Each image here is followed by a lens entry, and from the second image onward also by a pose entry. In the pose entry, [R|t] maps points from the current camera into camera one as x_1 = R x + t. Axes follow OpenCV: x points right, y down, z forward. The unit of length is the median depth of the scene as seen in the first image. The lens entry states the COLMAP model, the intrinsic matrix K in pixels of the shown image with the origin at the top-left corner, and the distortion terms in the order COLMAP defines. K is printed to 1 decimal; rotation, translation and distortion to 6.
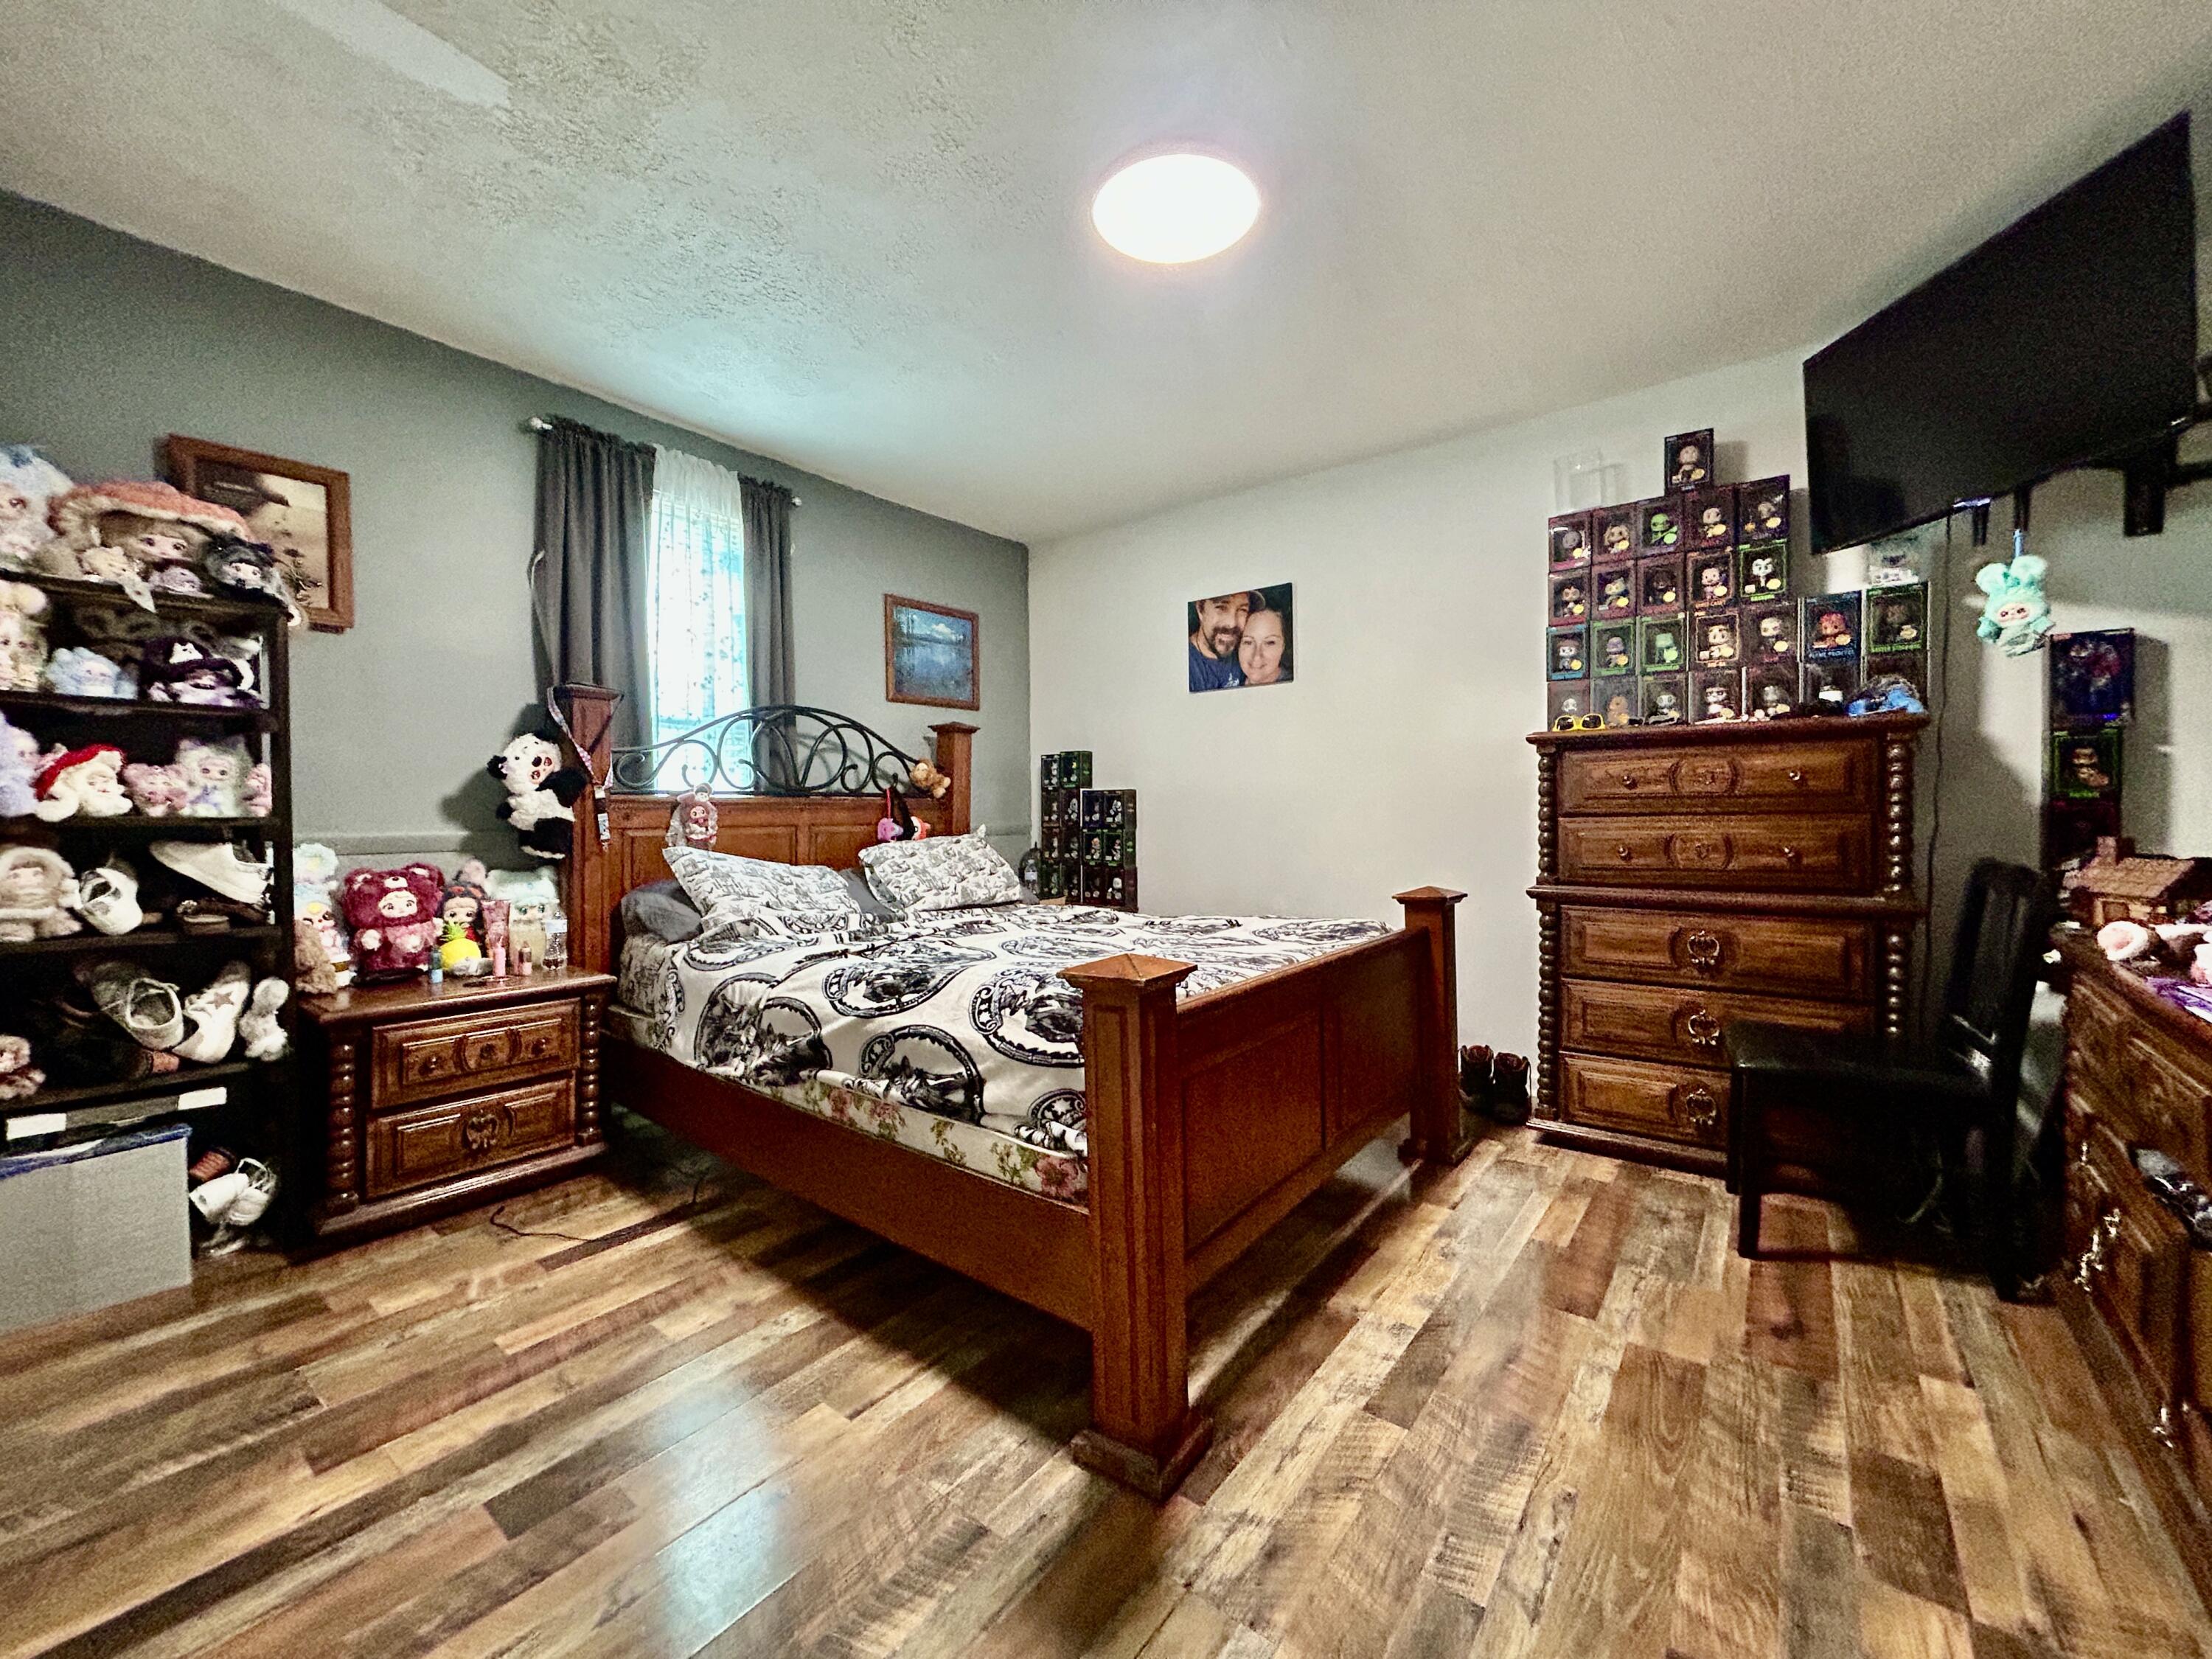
lens RADIAL K [[895.6, 0, 1094.8], [0, 895.6, 820.7], [0, 0, 1]] dist [0.002947, 0.000547]
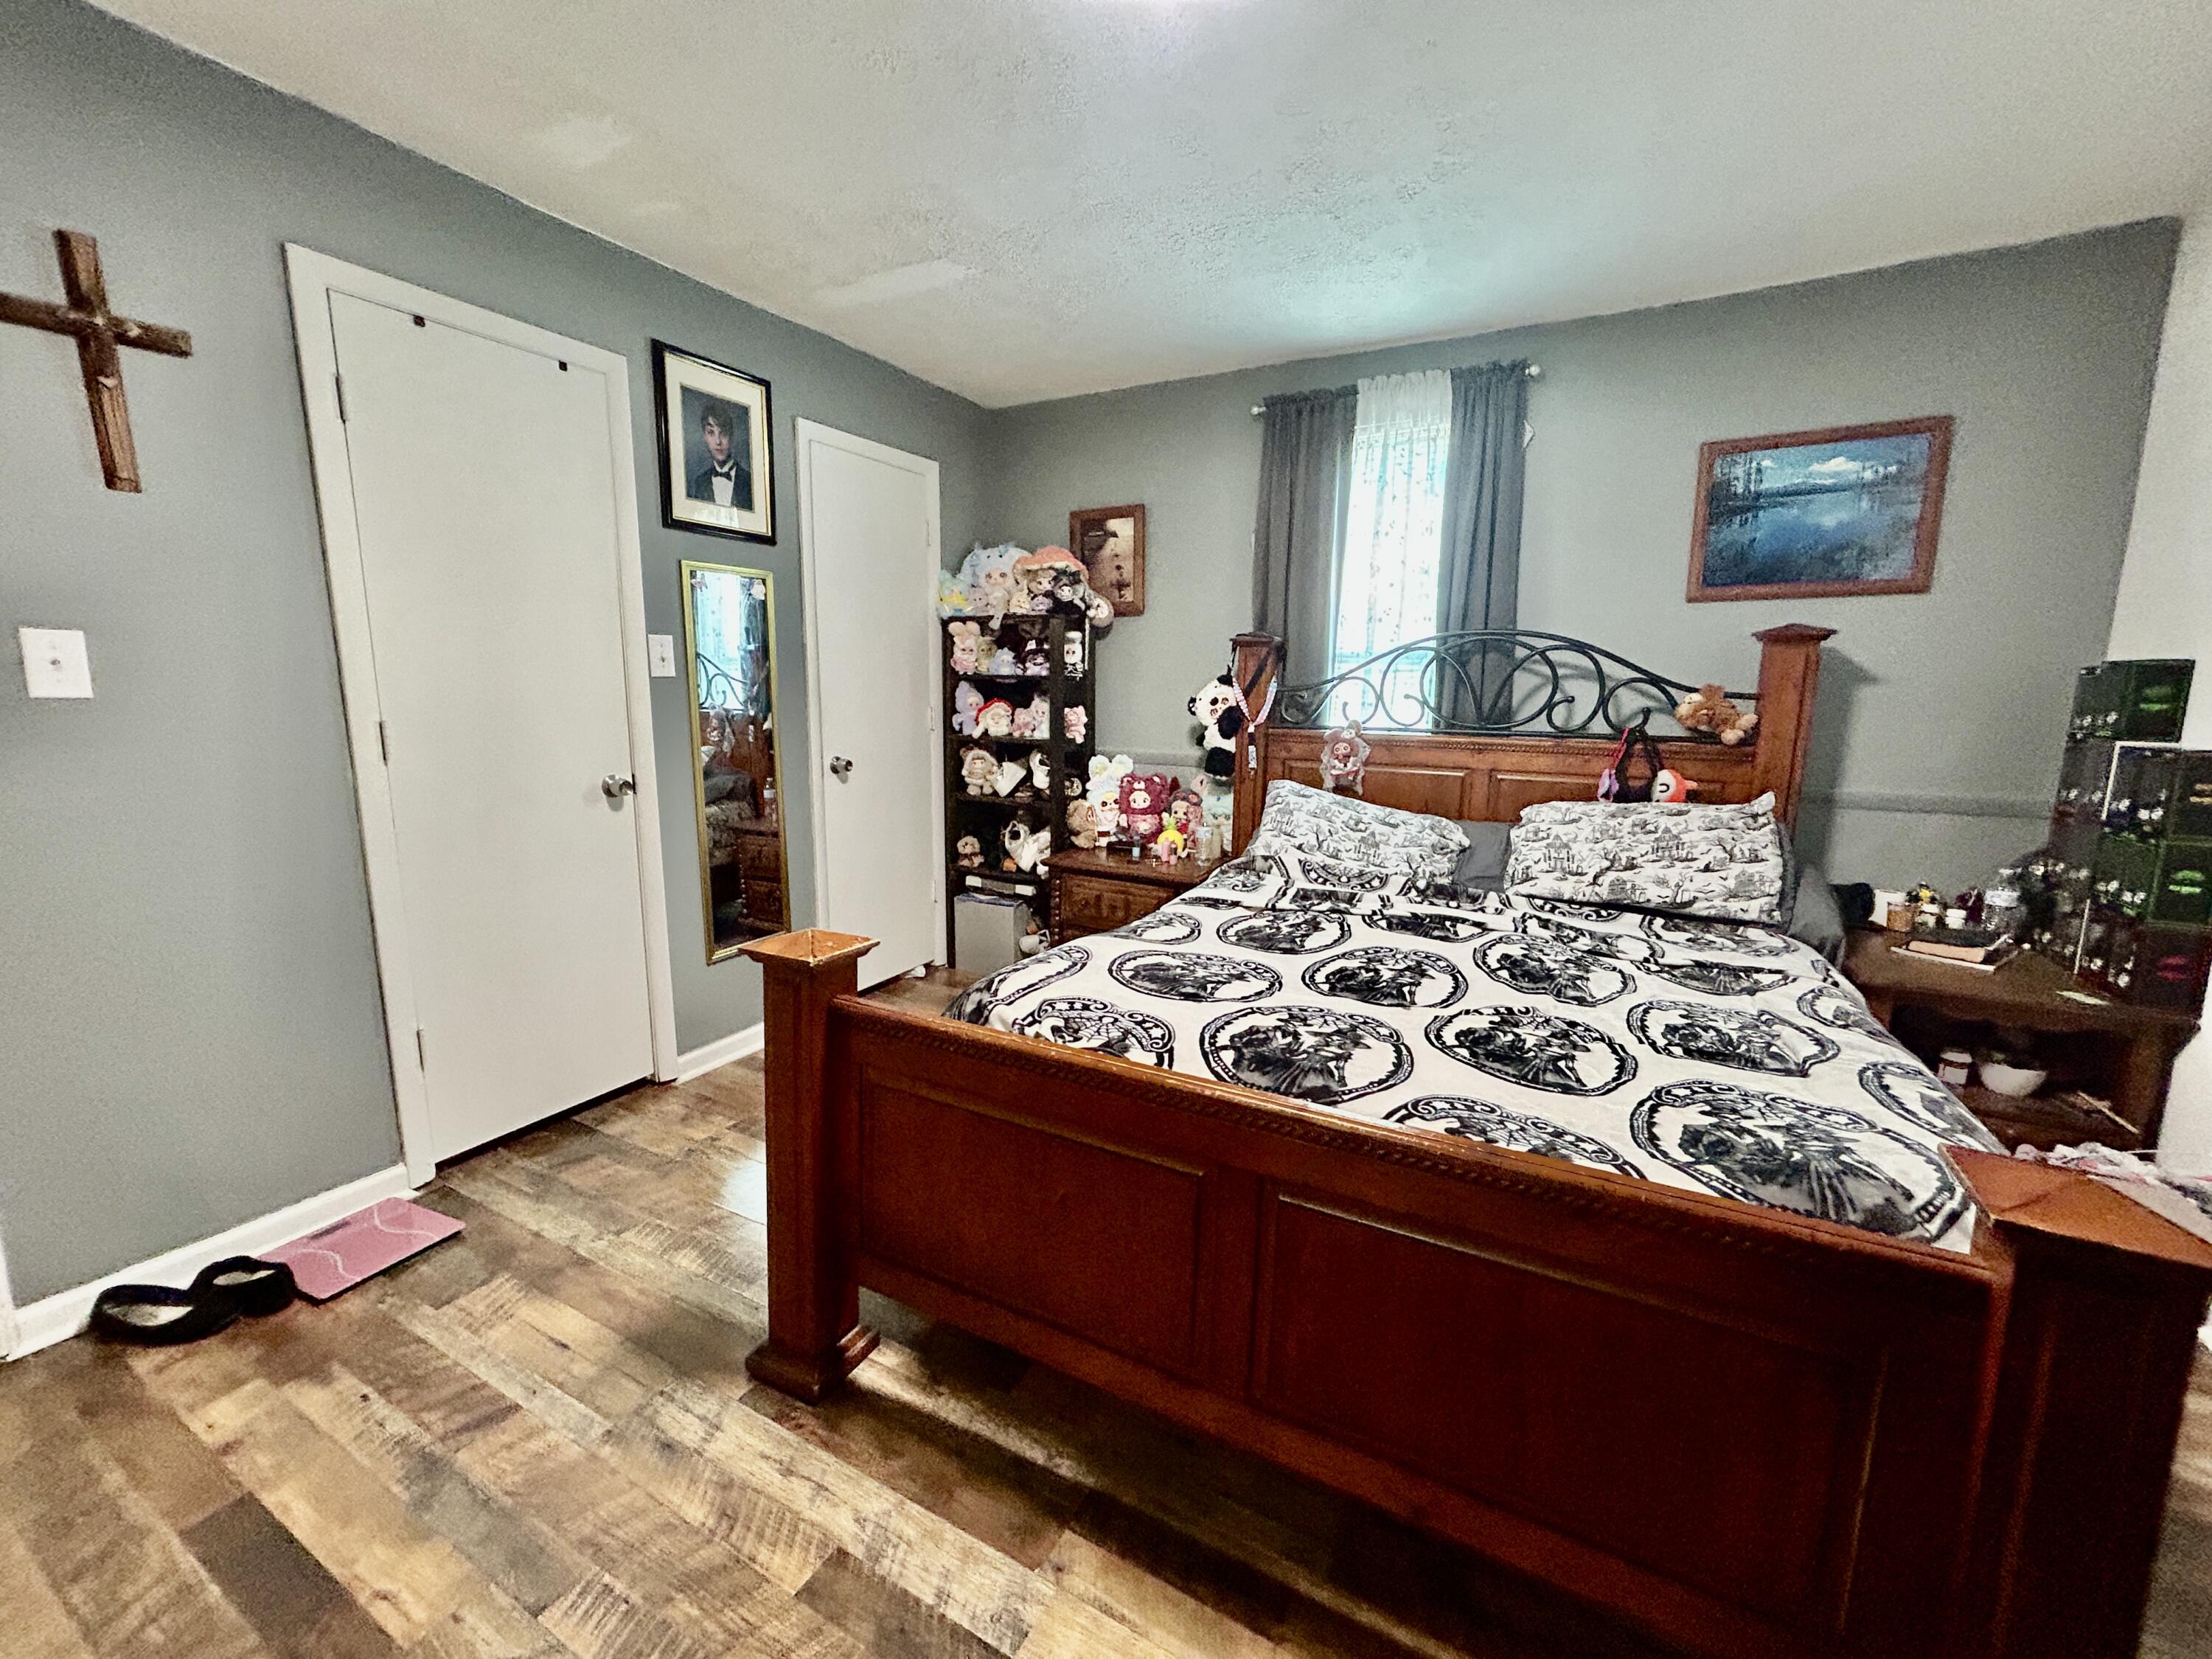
lens RADIAL K [[896.3, 0, 1106.0], [0, 896.3, 829.5], [0, 0, 1]] dist [0.000544, 0.000129]
pose [[0.153232, 0.155701, -0.975847, 0.664506], [-0.029732, 0.987788, 0.152938, -0.082847], [0.987743, 0.005579, 0.155990, 0.709544]]
